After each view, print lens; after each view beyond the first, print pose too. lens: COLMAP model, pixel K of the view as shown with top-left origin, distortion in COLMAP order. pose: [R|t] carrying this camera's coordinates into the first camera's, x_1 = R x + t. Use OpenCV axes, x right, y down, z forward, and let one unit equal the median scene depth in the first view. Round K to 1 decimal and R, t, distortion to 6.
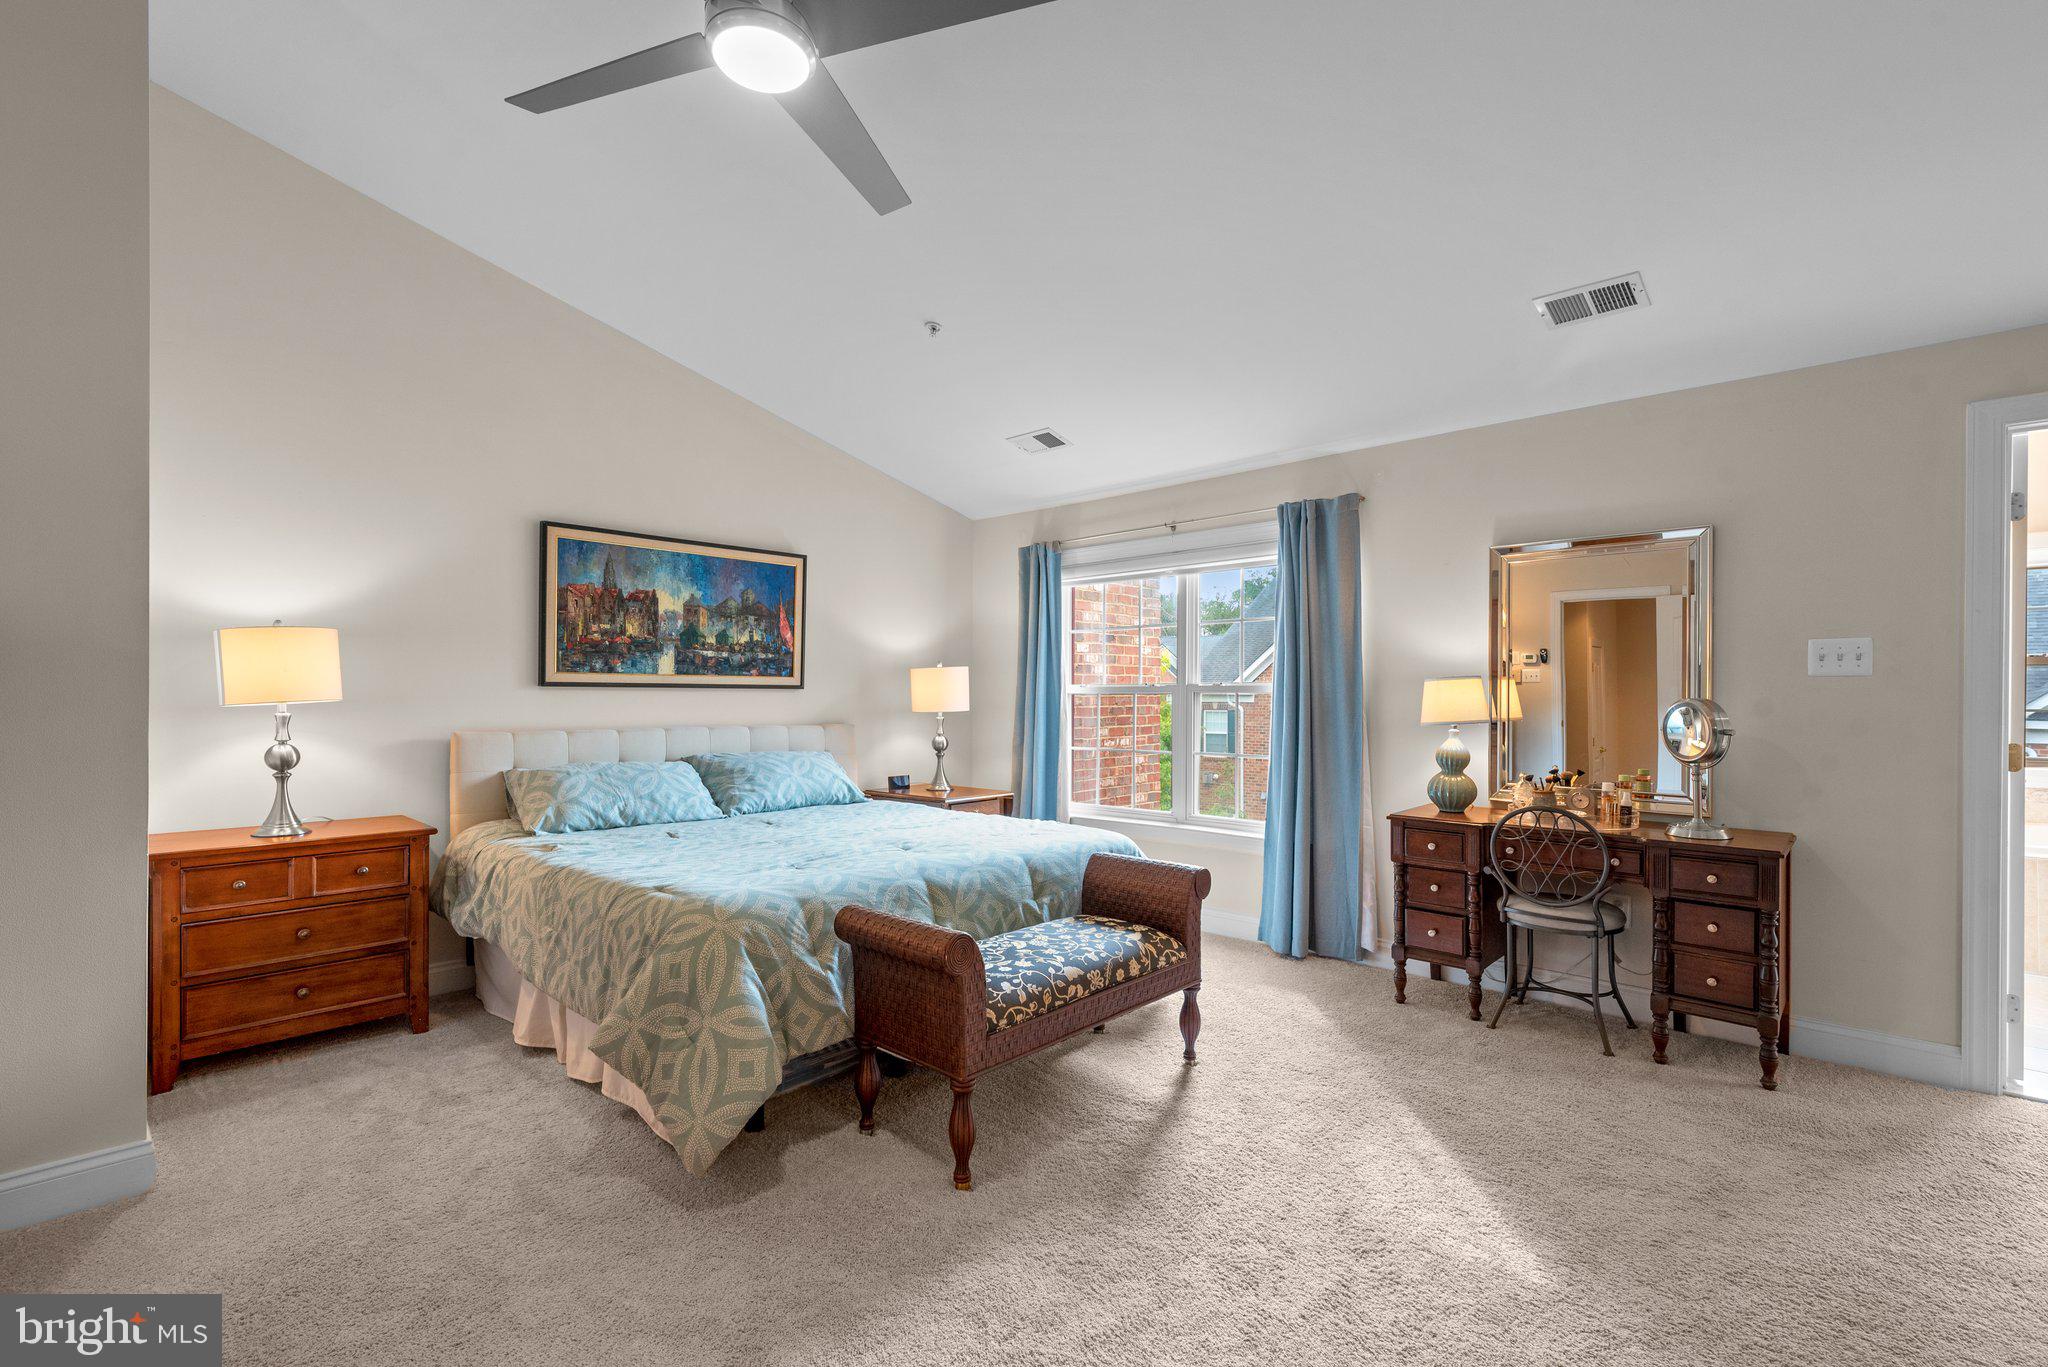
lens RADIAL K [[918.9, 0, 1010.3], [0, 918.9, 695.6], [0, 0, 1]] dist [0.001409, -0.000522]
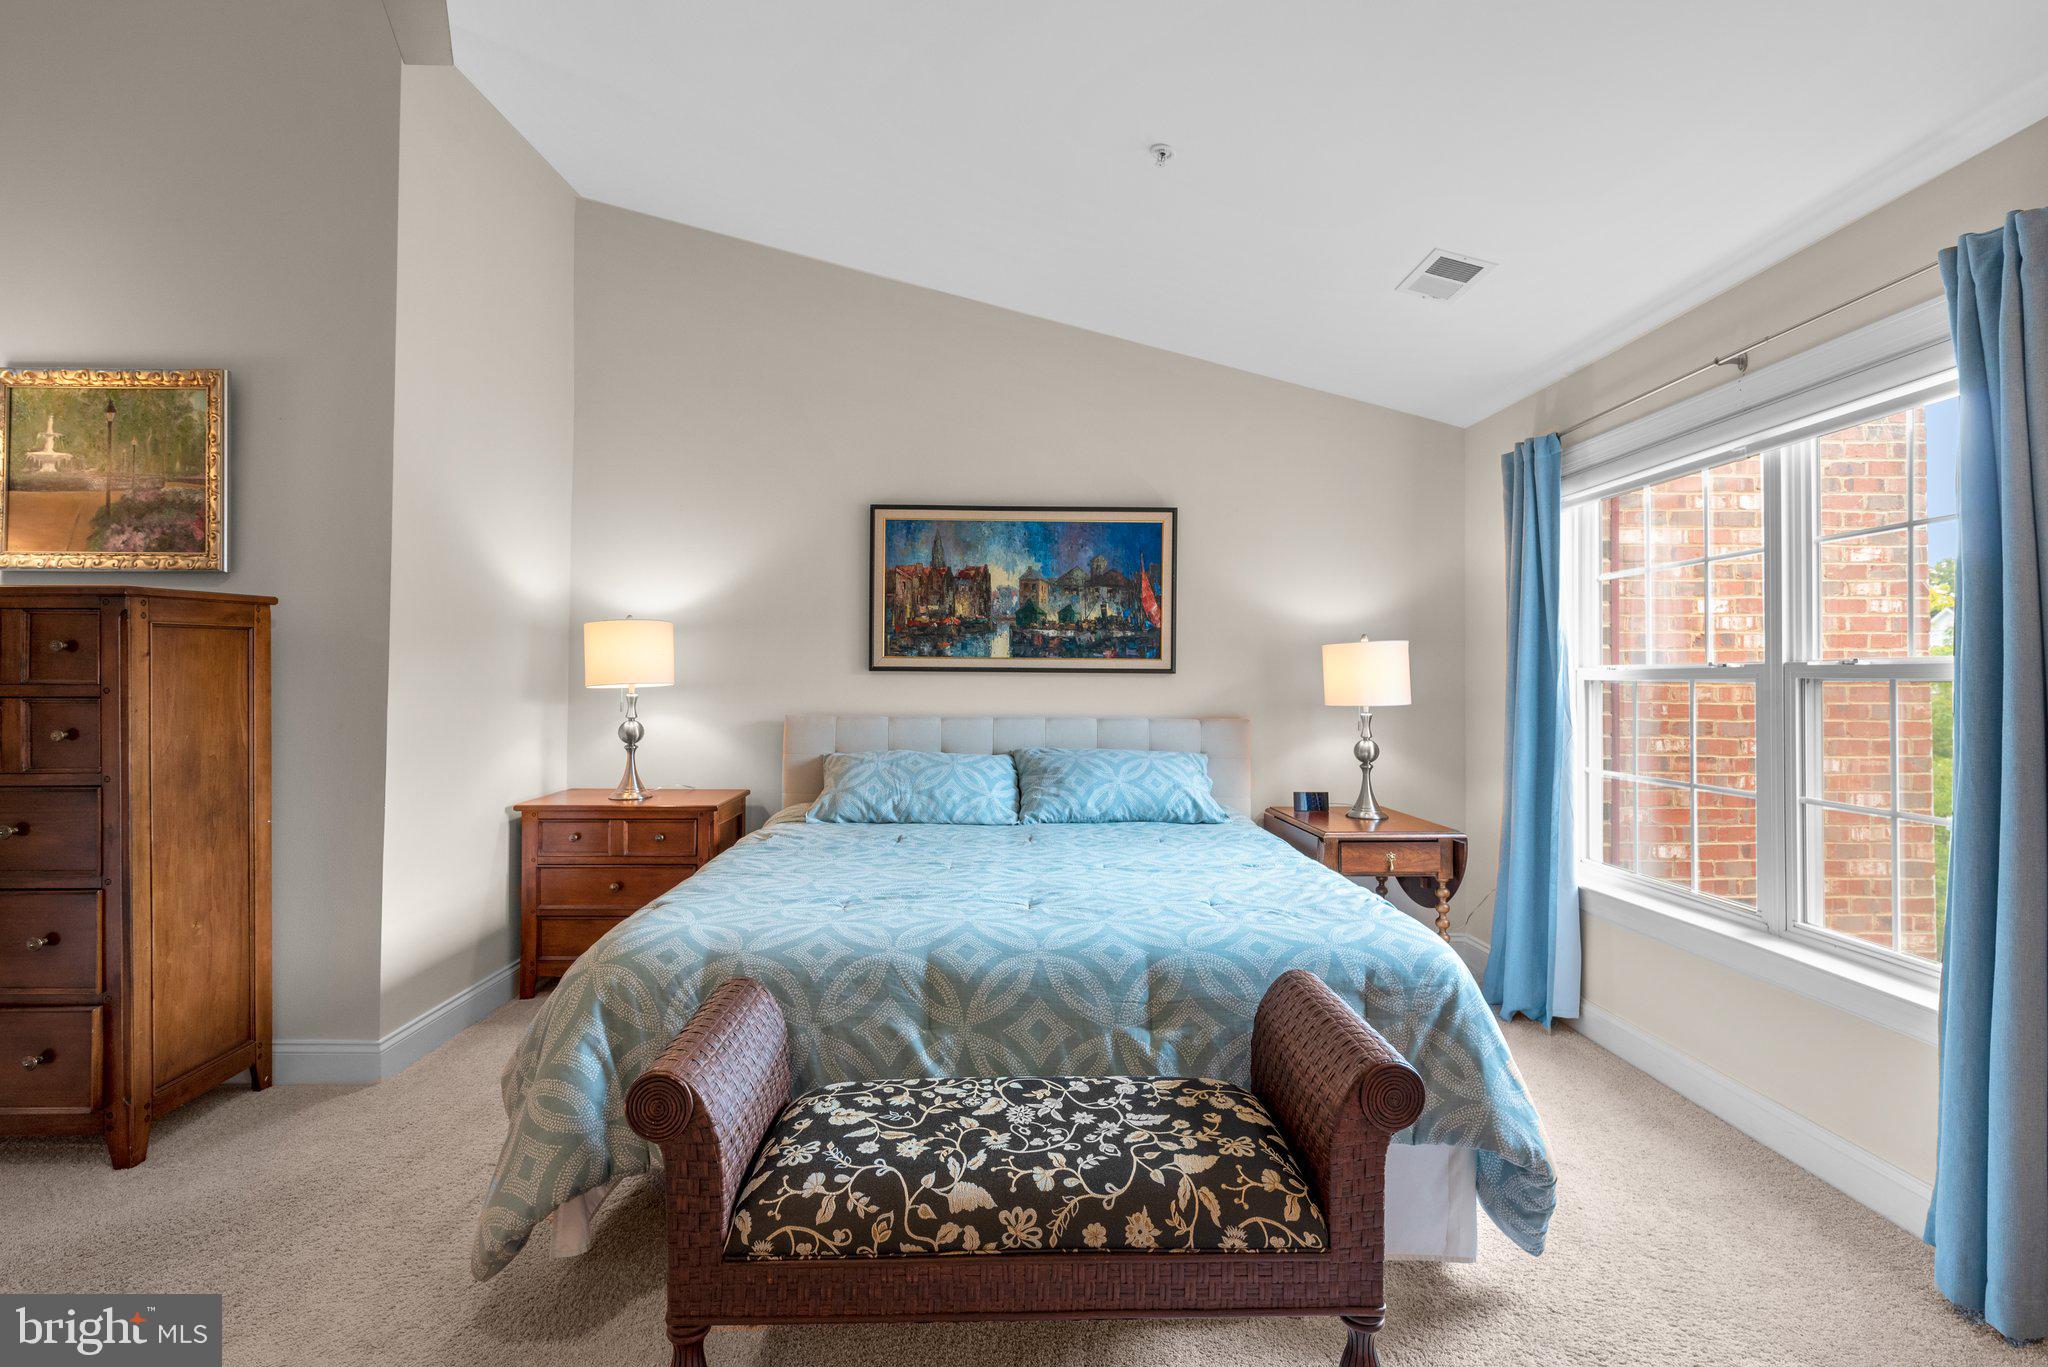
lens RADIAL K [[918.9, 0, 1028.1], [0, 918.9, 662.4], [0, 0, 1]] dist [0.001409, -0.000522]
pose [[0.707139, -0.010853, -0.706992, 0.323347], [-0.004924, 0.999782, -0.020273, -0.000165], [0.707058, 0.017817, 0.706931, 0.436034]]
